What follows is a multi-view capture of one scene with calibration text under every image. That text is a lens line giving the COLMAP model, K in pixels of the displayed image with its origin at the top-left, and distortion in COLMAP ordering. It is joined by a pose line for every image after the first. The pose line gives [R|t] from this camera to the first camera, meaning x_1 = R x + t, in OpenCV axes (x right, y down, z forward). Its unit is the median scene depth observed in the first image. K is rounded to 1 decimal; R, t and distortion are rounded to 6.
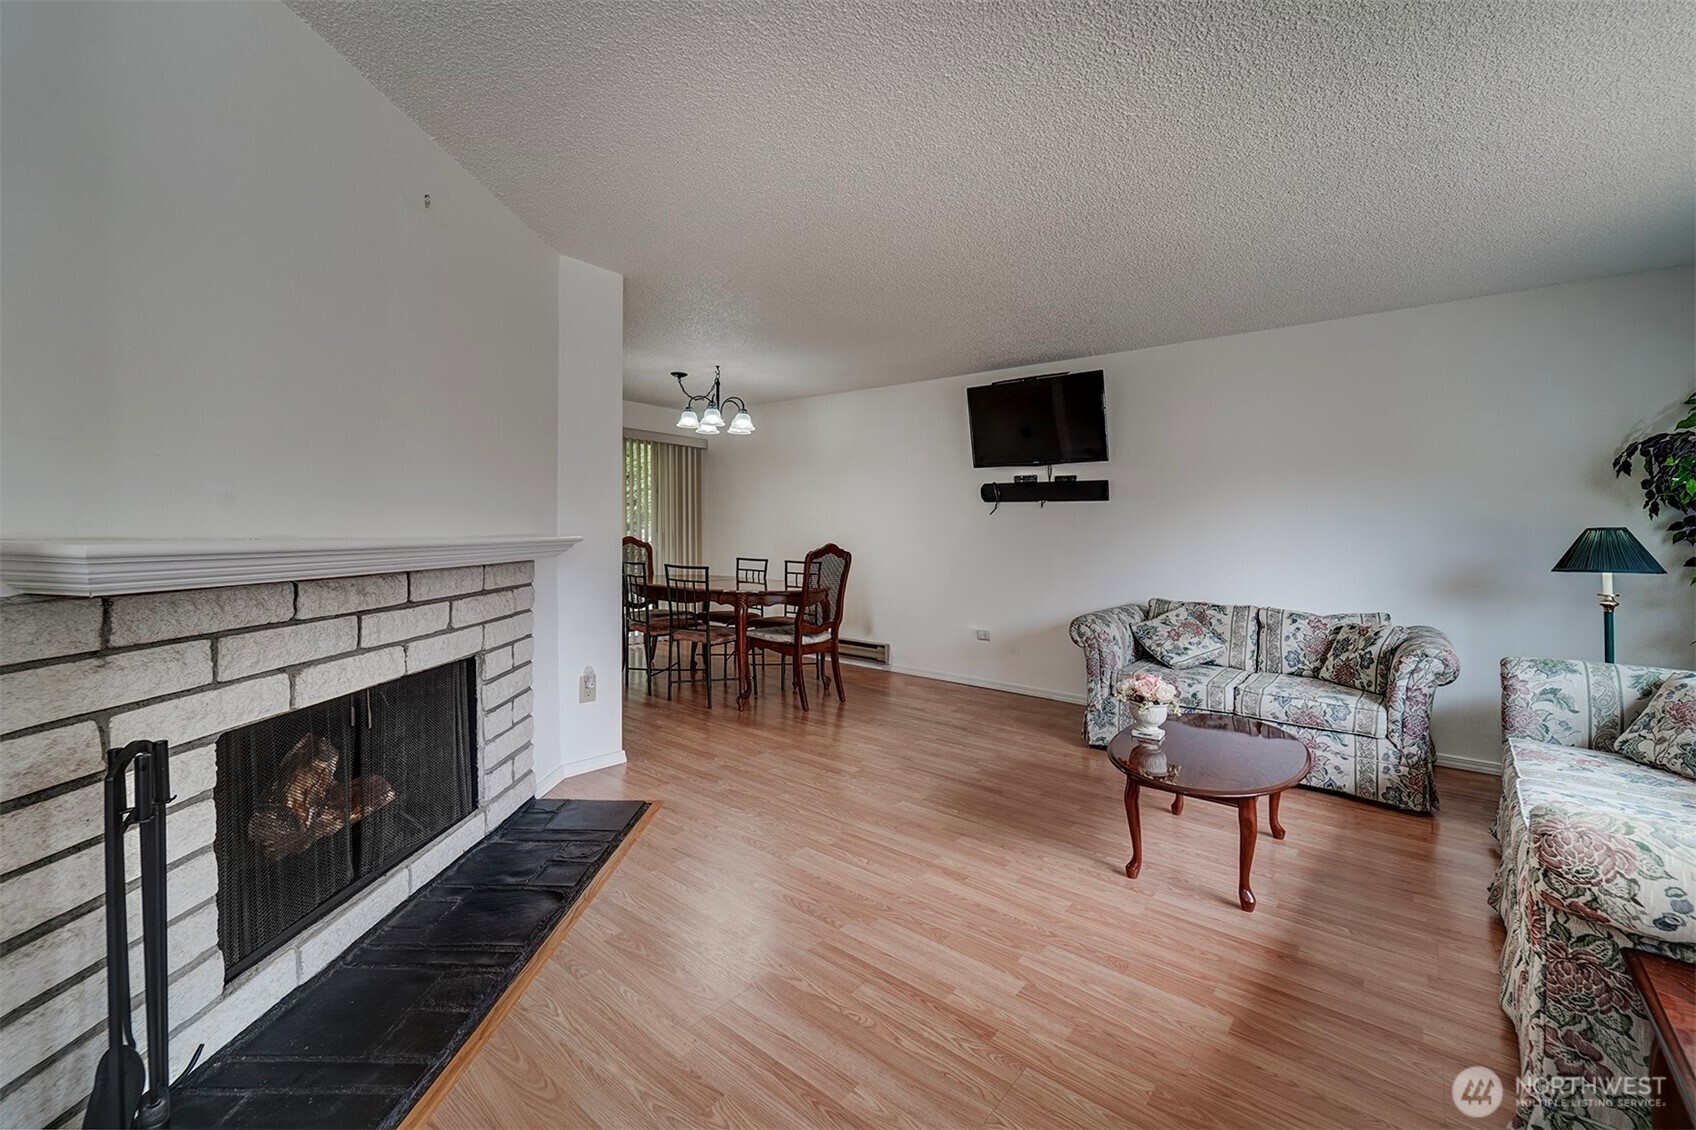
lens RADIAL K [[675.8, 0, 849.3], [0, 675.8, 537.5], [0, 0, 1]] dist [-0.000799, -0.000483]
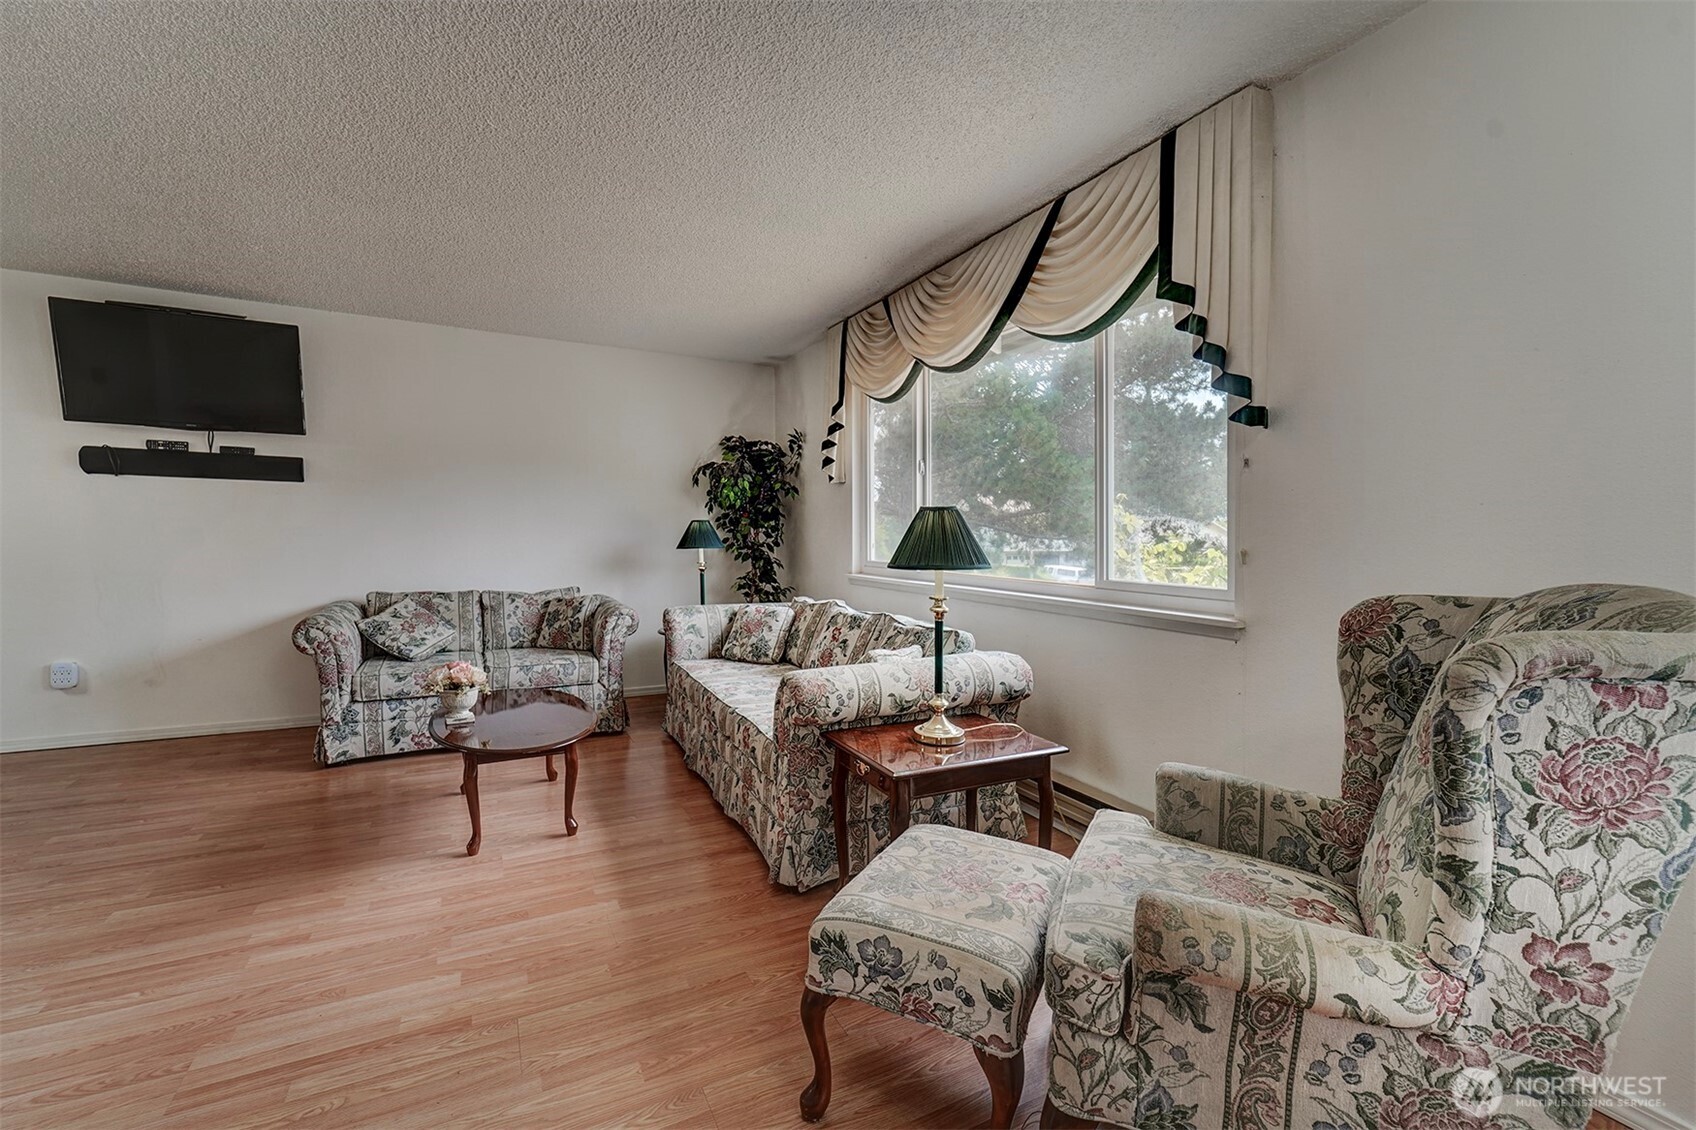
lens RADIAL K [[709.6, 0, 843.9], [0, 709.6, 540.6], [0, 0, 1]] dist [0.002251, 0.000085]
pose [[0.398700, -0.019526, 0.916874, -0.215454], [-0.002097, 0.999751, 0.022203, -0.003173], [-0.917079, -0.010775, 0.398560, 0.028614]]
